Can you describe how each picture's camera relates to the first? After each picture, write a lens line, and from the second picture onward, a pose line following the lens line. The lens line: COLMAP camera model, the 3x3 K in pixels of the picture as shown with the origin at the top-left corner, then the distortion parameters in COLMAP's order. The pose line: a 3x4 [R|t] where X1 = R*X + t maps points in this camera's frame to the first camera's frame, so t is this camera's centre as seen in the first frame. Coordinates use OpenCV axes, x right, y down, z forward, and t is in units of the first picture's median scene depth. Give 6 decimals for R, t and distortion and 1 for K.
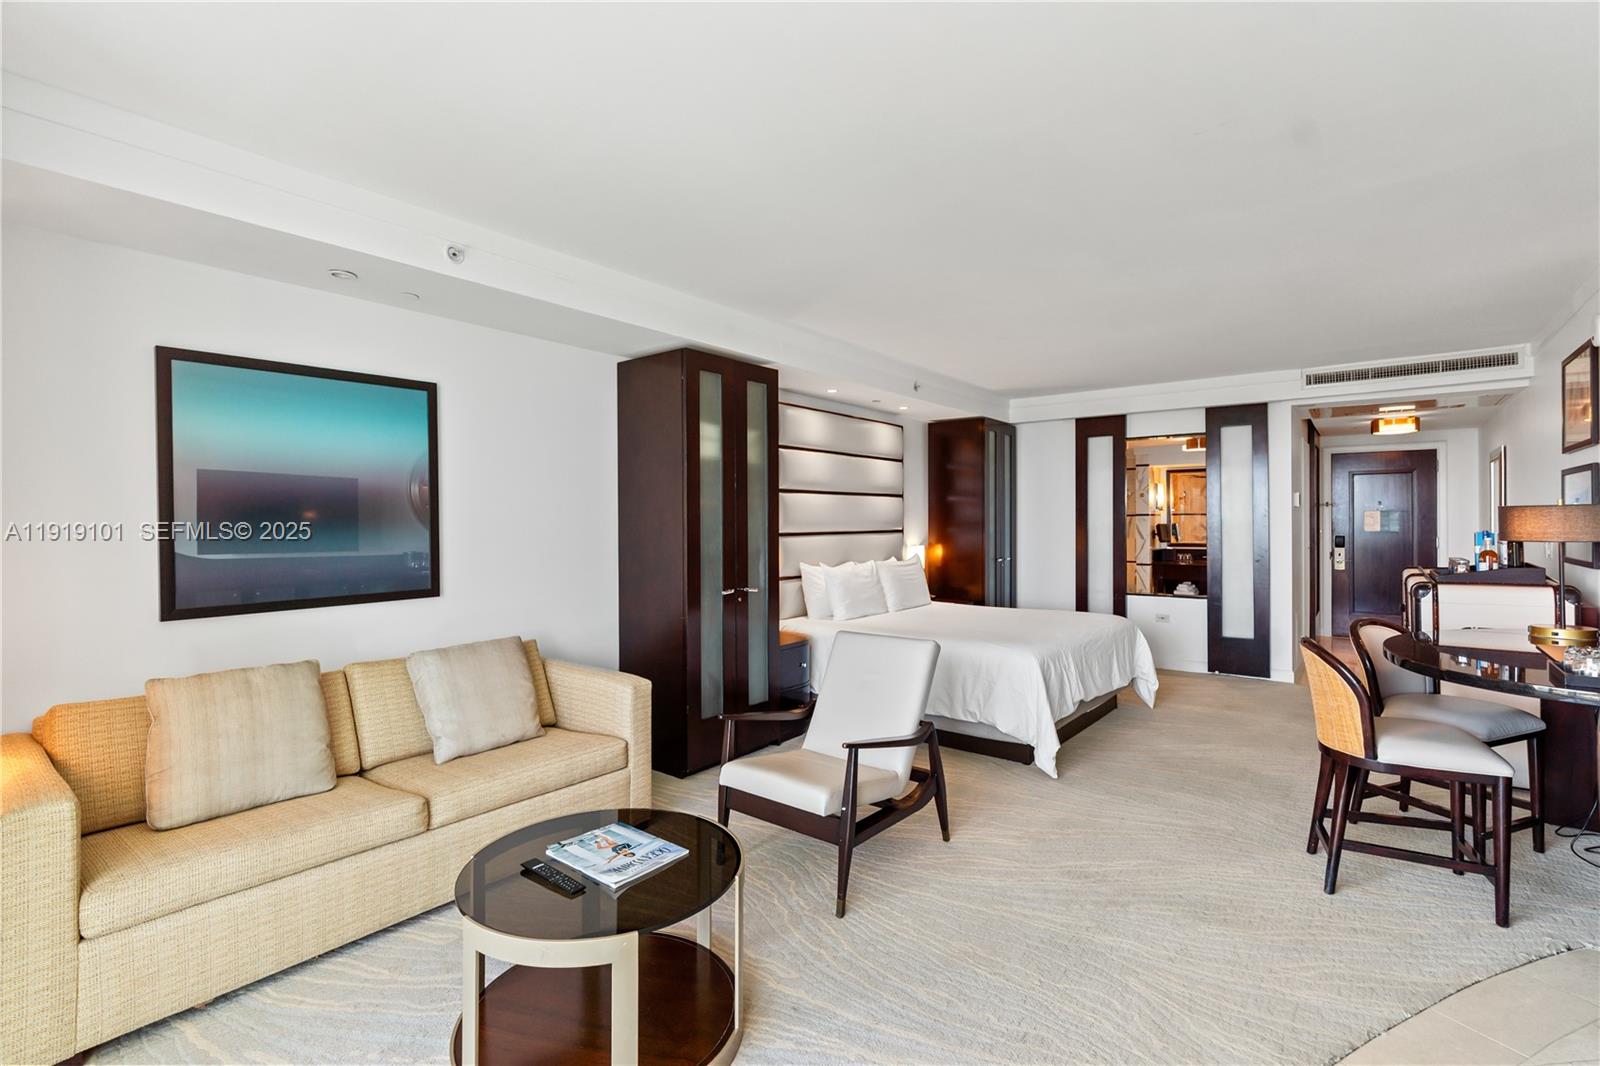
lens RADIAL K [[731.2, 0, 795.7], [0, 731.2, 524.0], [0, 0, 1]] dist [-0.004902, 0.001363]
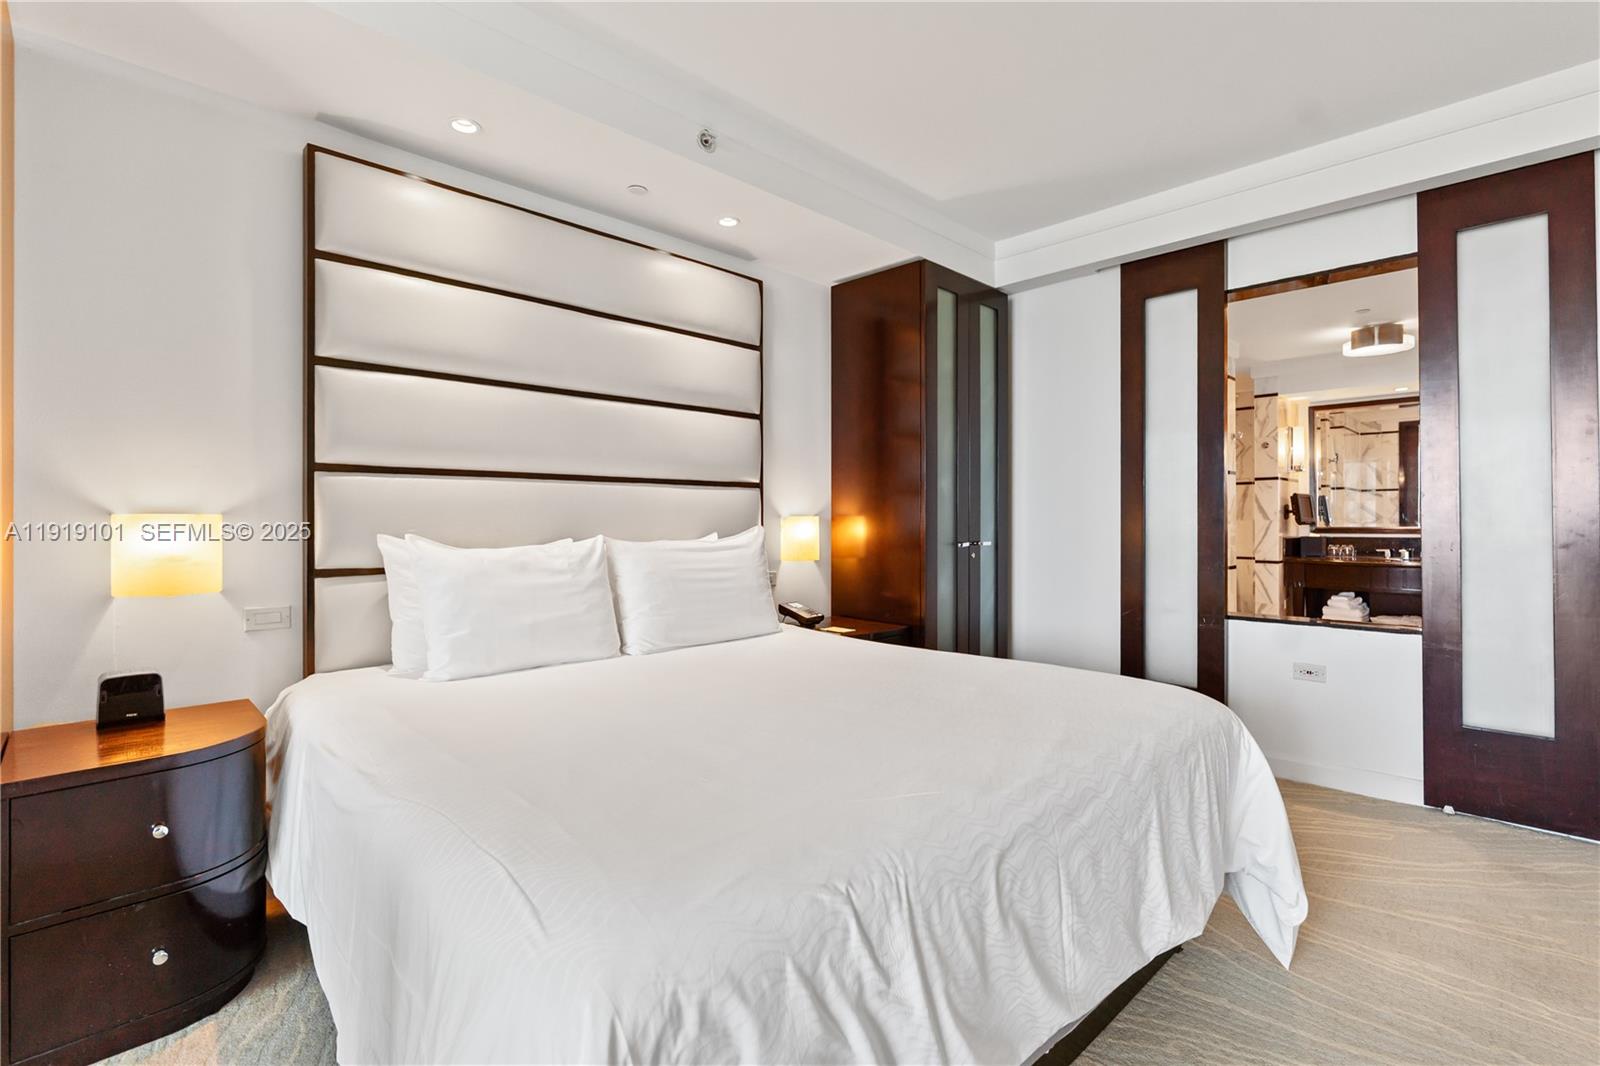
lens RADIAL K [[740.4, 0, 797.3], [0, 740.4, 517.7], [0, 0, 1]] dist [-0.000908, 0.000384]
pose [[0.992144, 0.004392, -0.125027, 0.225744], [-0.005160, 0.999970, -0.005821, 0.033238], [0.124998, 0.006421, 0.992136, 0.466173]]
